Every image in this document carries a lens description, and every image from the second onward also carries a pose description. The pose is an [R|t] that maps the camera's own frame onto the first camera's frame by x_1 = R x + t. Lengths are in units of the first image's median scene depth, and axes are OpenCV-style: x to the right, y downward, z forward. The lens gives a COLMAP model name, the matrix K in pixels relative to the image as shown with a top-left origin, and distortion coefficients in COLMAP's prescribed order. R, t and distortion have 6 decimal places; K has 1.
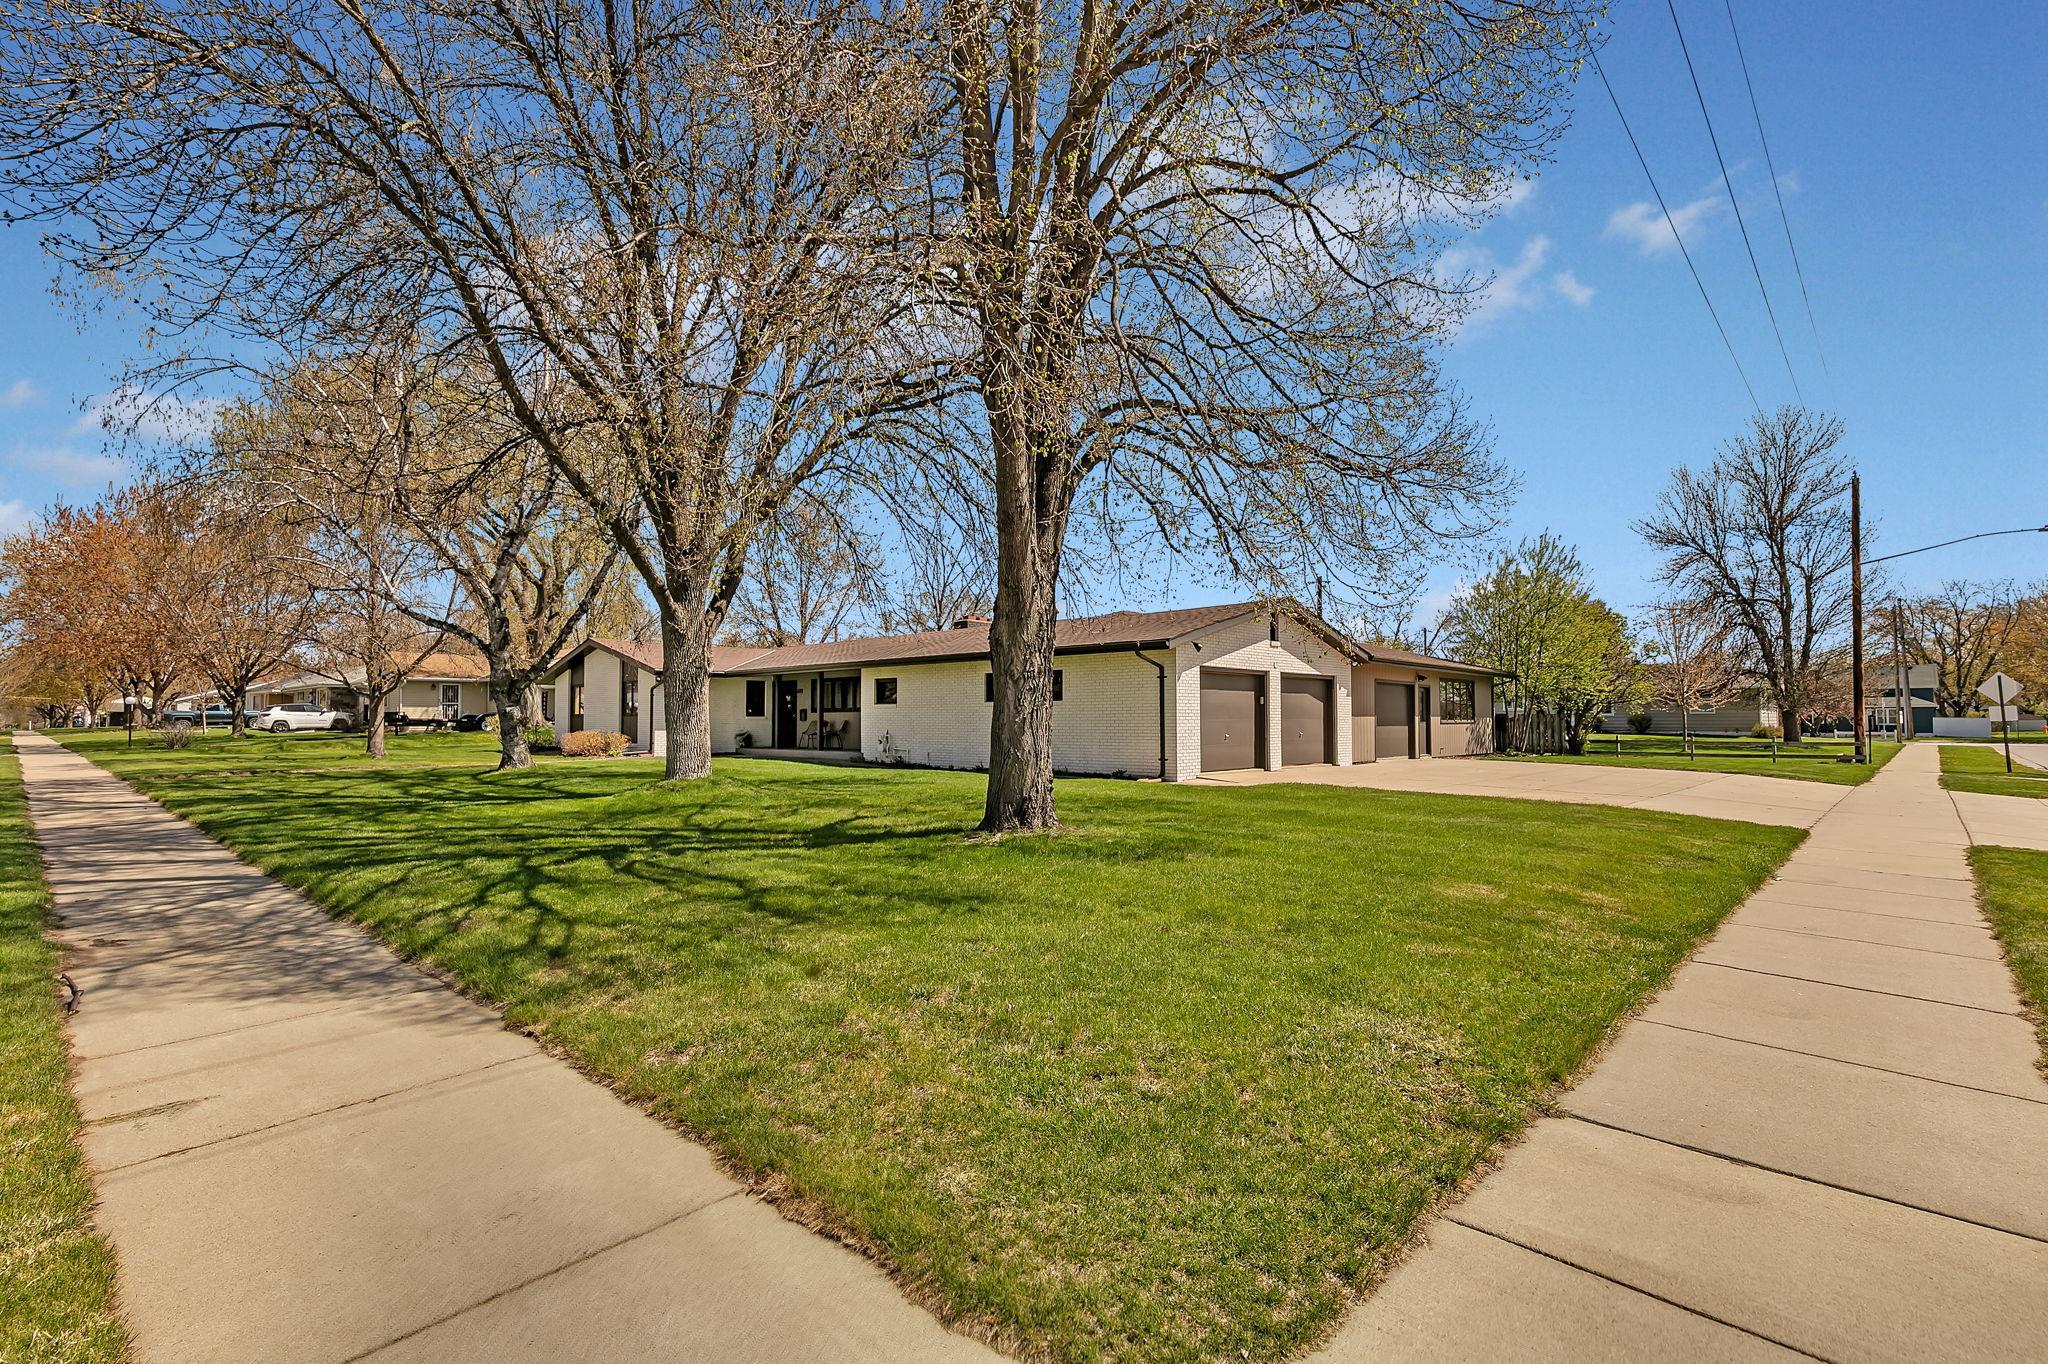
lens RADIAL K [[963.0, 0, 1034.9], [0, 963.0, 724.1], [0, 0, 1]] dist [0.003250, -0.000243]
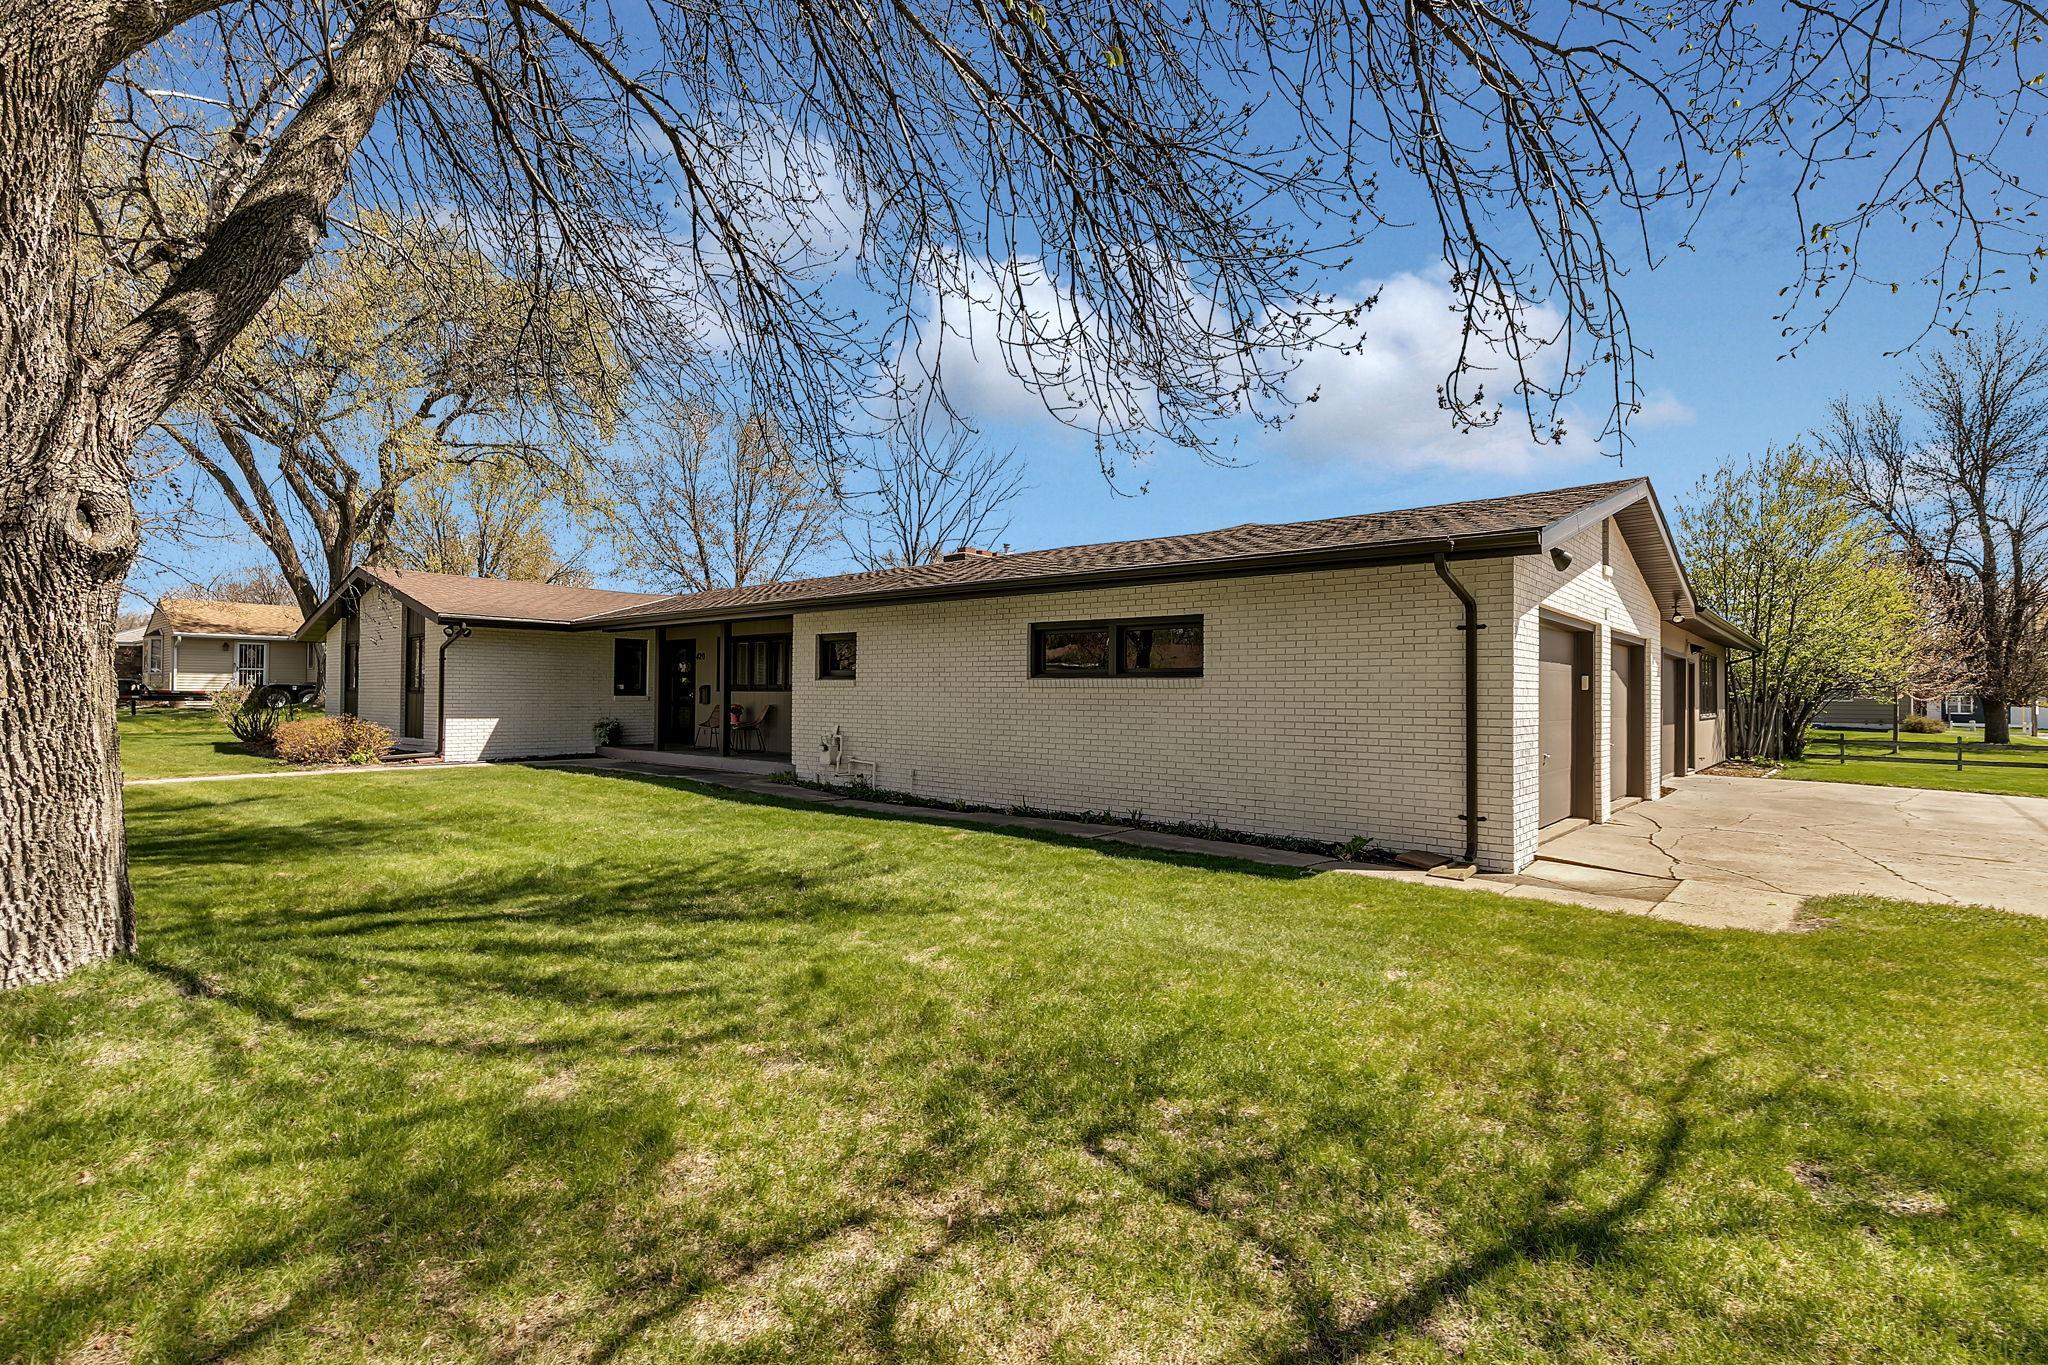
lens RADIAL K [[972.3, 0, 1024.0], [0, 972.3, 682.5], [0, 0, 1]] dist [0.000365, -0.000137]
pose [[0.999485, 0.012176, 0.029688, -0.056211], [-0.011687, 0.999794, -0.016610, -0.009834], [-0.029884, 0.016255, 0.999421, 0.388671]]
